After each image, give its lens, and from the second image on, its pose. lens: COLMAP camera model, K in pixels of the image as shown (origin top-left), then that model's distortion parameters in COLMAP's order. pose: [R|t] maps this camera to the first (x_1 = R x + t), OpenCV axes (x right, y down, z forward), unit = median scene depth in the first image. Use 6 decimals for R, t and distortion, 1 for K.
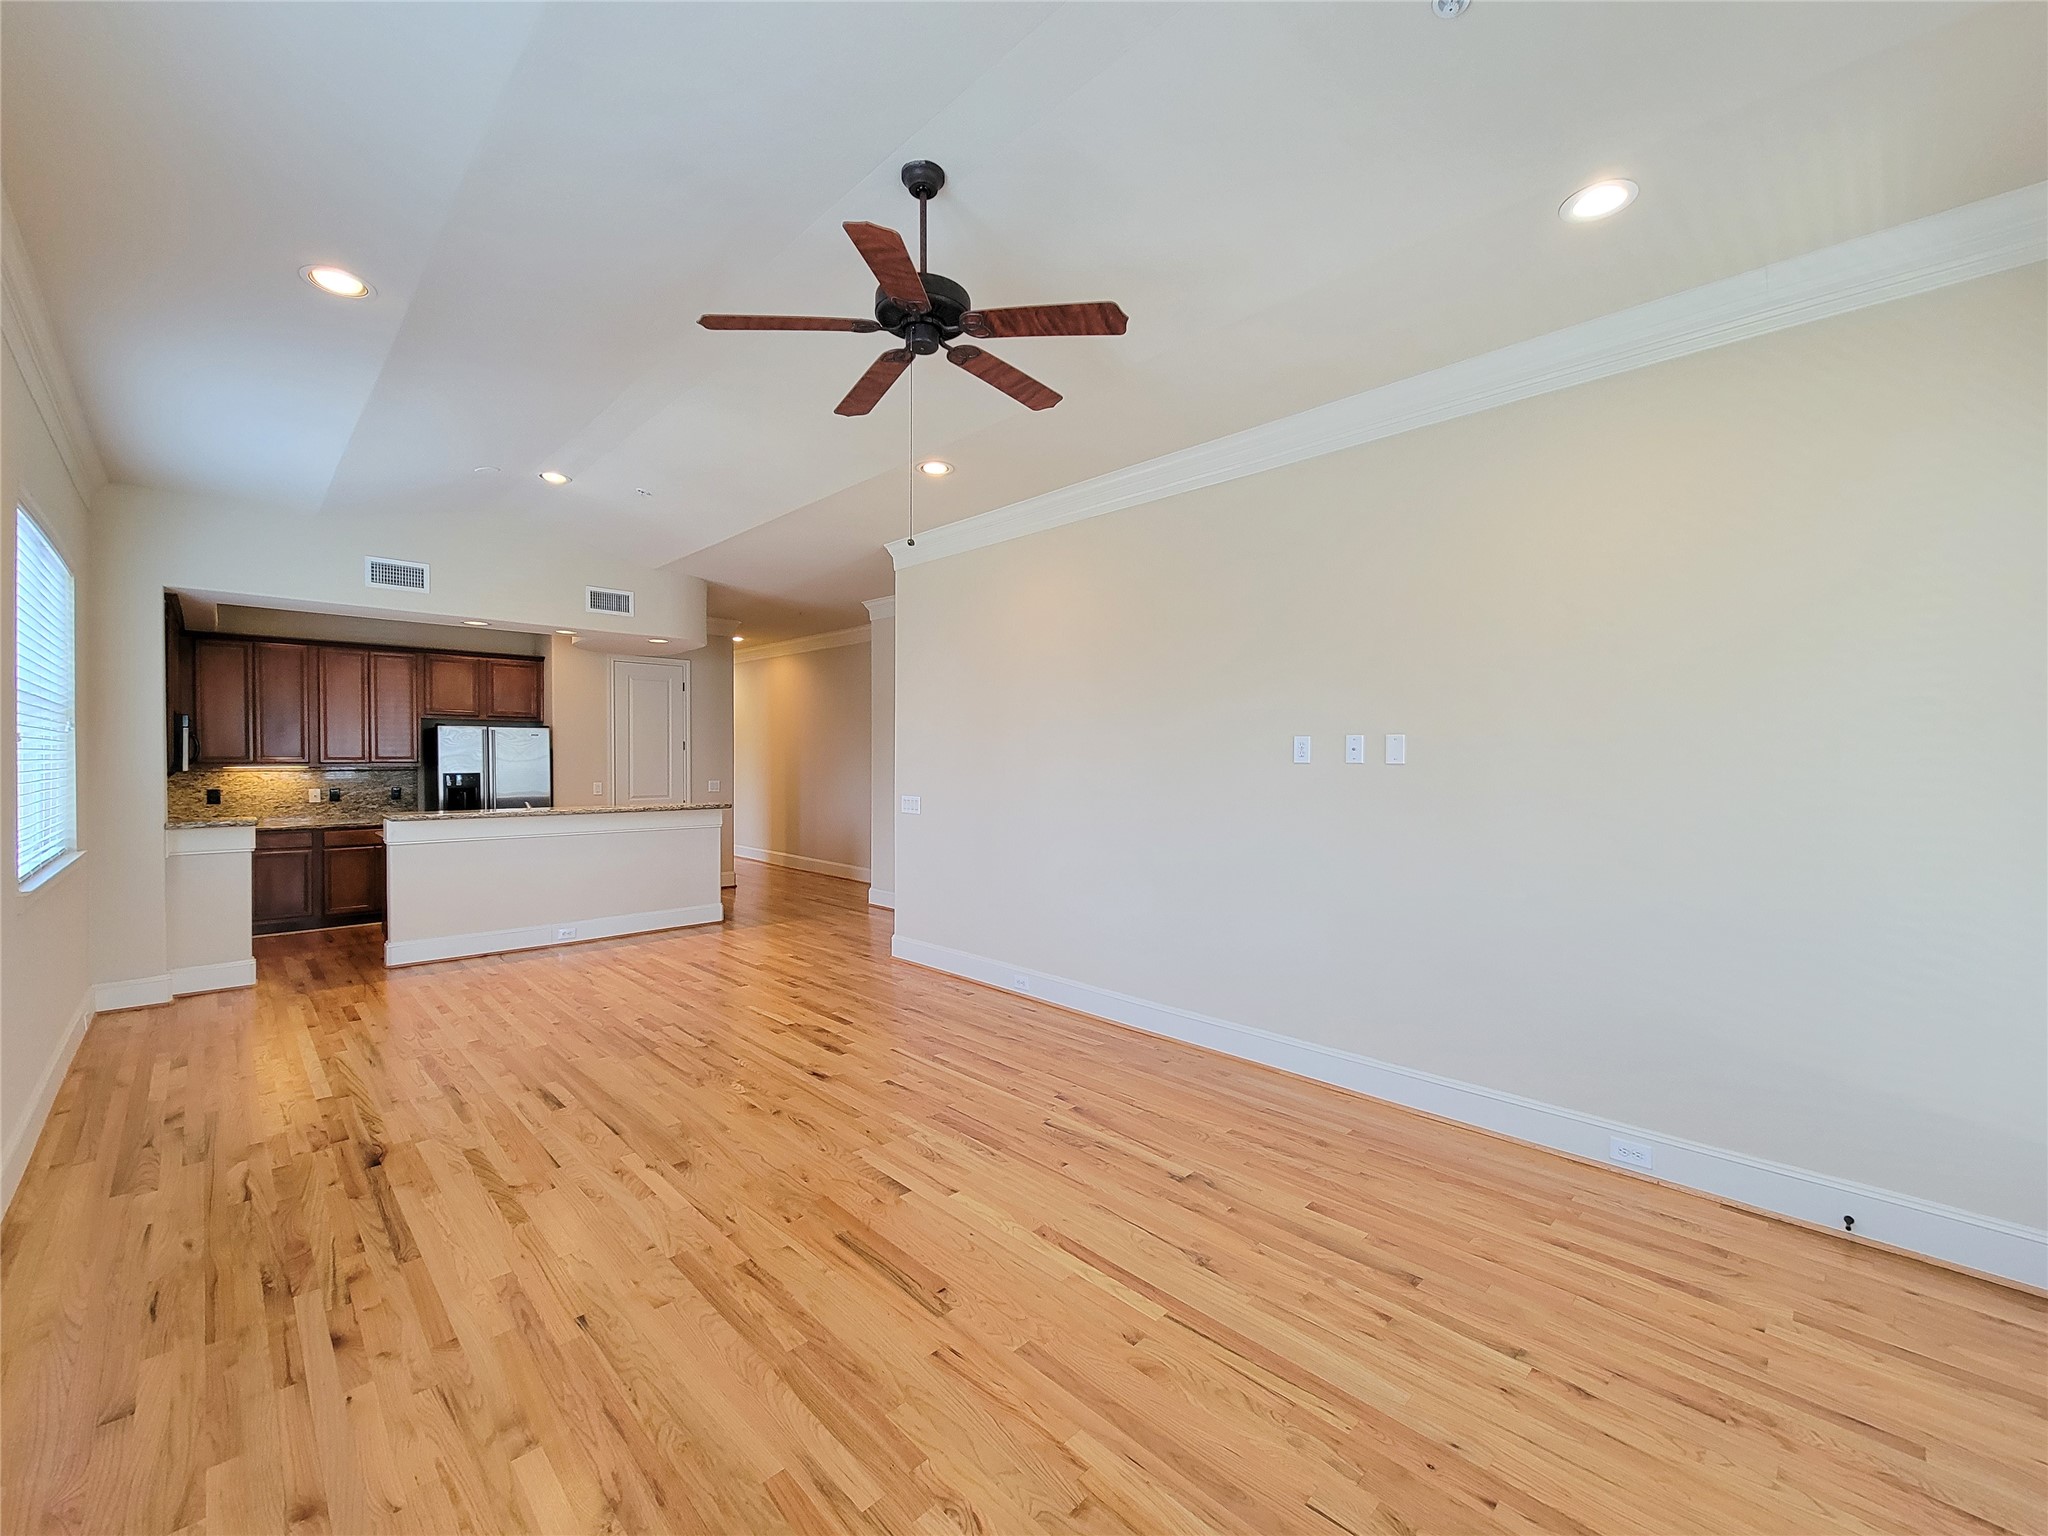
lens RADIAL K [[824.2, 0, 1015.6], [0, 824.2, 774.2], [0, 0, 1]] dist [0.001117, 0.000069]
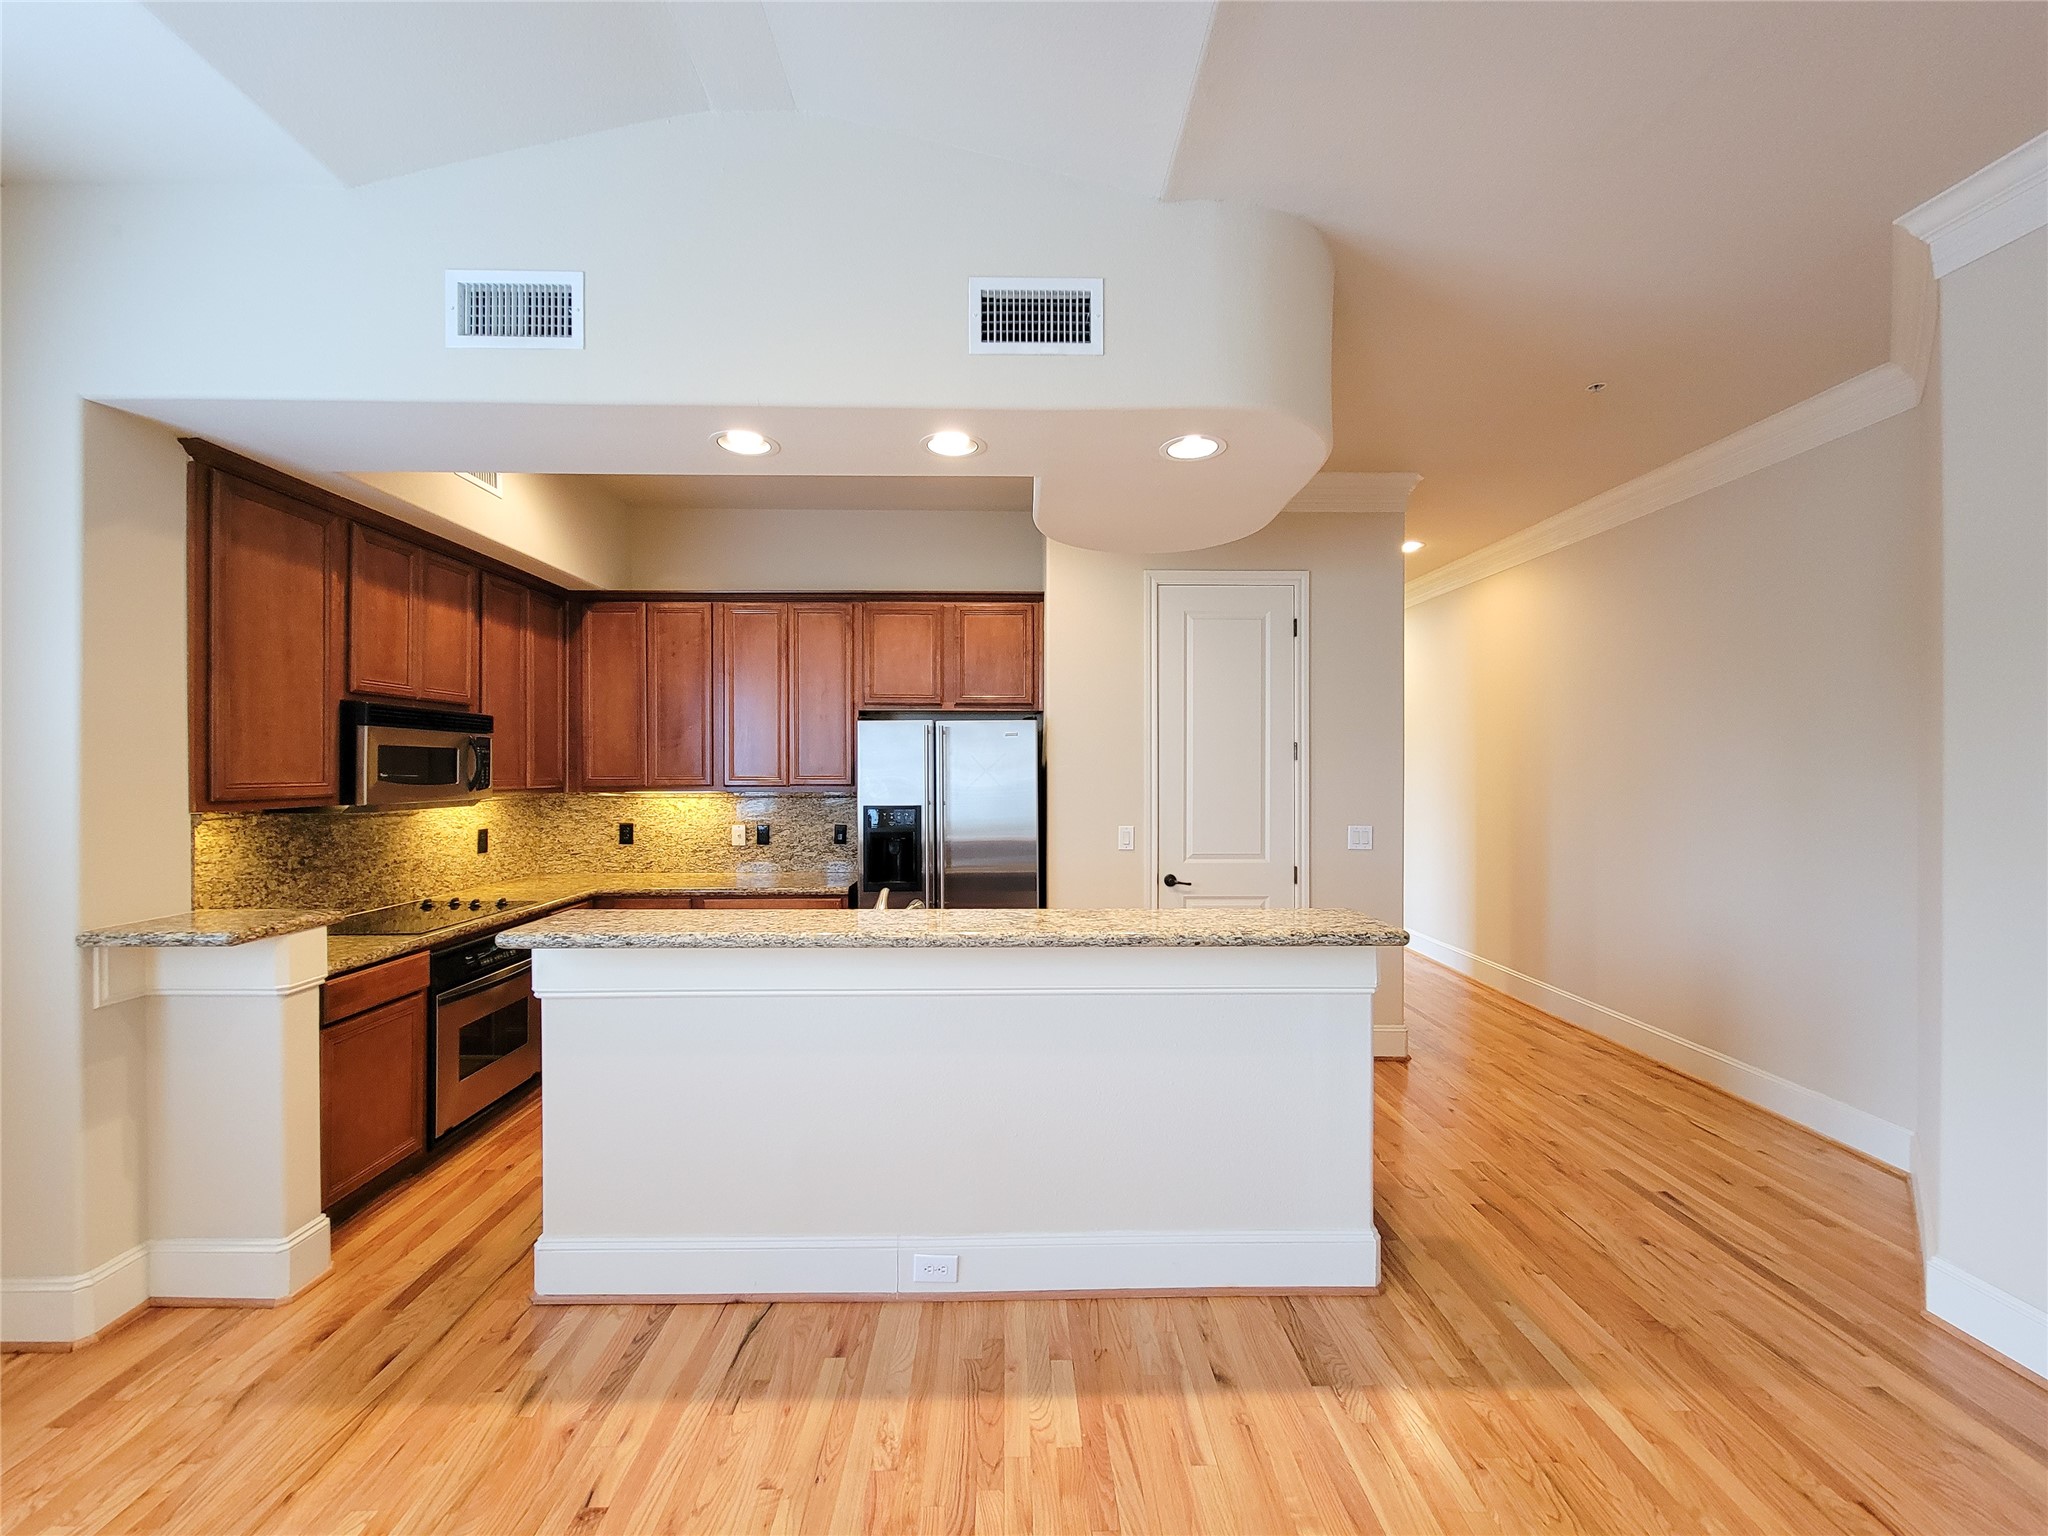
lens RADIAL K [[824.2, 0, 1015.6], [0, 824.2, 774.2], [0, 0, 1]] dist [0.001117, 0.000069]
pose [[0.725204, -0.000076, -0.688534, -0.250124], [-0.011099, 0.999869, -0.011801, -0.017844], [0.688444, 0.016200, 0.725108, 0.705979]]
